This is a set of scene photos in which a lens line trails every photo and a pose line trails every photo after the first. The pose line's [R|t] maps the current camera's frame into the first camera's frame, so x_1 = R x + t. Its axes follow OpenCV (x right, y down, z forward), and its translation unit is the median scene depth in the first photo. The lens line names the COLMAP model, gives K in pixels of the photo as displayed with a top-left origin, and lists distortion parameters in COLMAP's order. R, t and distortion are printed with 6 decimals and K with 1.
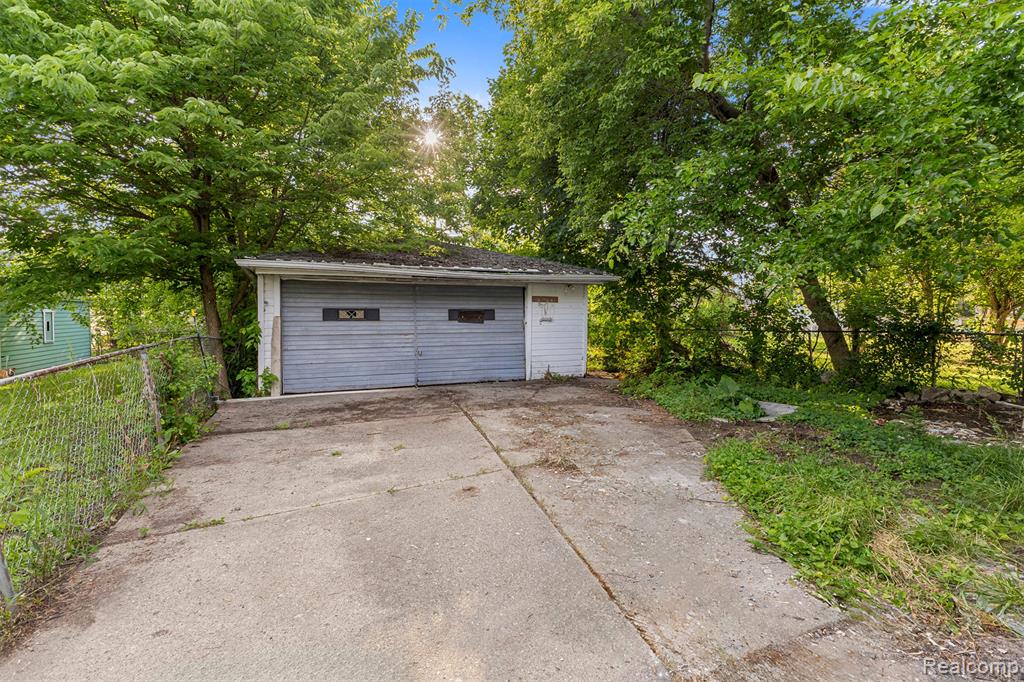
lens RADIAL K [[477.7, 0, 506.8], [0, 477.7, 345.9], [0, 0, 1]] dist [-0.001841, 0.000421]
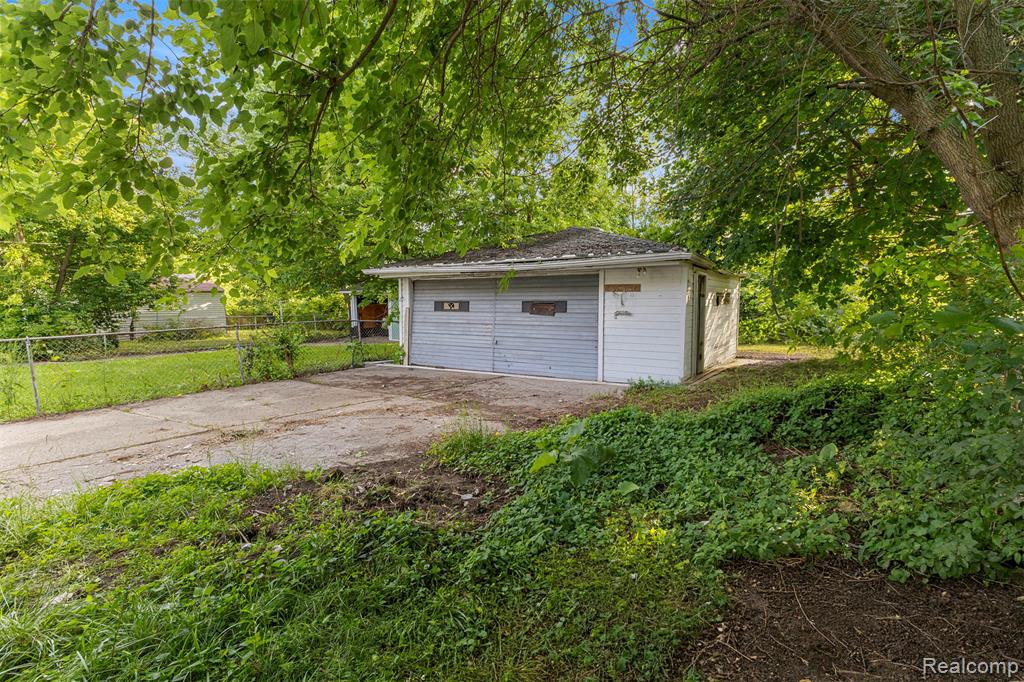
lens RADIAL K [[477.7, 0, 506.8], [0, 477.7, 345.9], [0, 0, 1]] dist [-0.001841, 0.000421]
pose [[0.552913, 0.070394, -0.830260, 0.735137], [-0.056830, 0.997291, 0.046709, -0.028422], [0.831299, 0.021358, 0.555415, 0.424414]]
